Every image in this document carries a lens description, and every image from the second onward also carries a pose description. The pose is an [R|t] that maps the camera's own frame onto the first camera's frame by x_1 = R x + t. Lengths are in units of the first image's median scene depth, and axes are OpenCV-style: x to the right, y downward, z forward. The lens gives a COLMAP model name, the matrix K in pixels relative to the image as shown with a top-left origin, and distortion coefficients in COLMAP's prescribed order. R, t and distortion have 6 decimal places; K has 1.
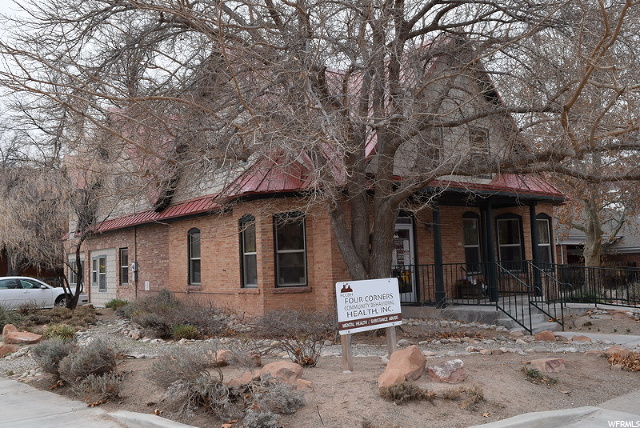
lens RADIAL K [[588.5, 0, 320.0], [0, 588.5, 214.0], [0, 0, 1]] dist [-0.003742, 0.003719]
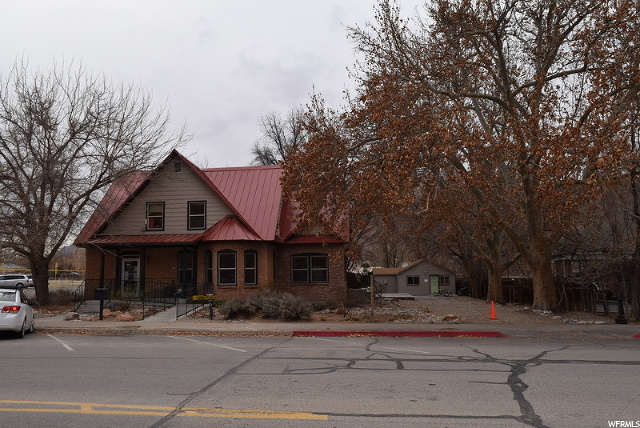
lens RADIAL K [[510.1, 0, 320.0], [0, 510.1, 214.0], [0, 0, 1]] dist [-0.004764, 0.000600]
pose [[0.703263, -0.057224, -0.708623, 1.736577], [0.045628, 0.998333, -0.035336, -0.041500], [0.709464, -0.007483, 0.704702, 0.205774]]
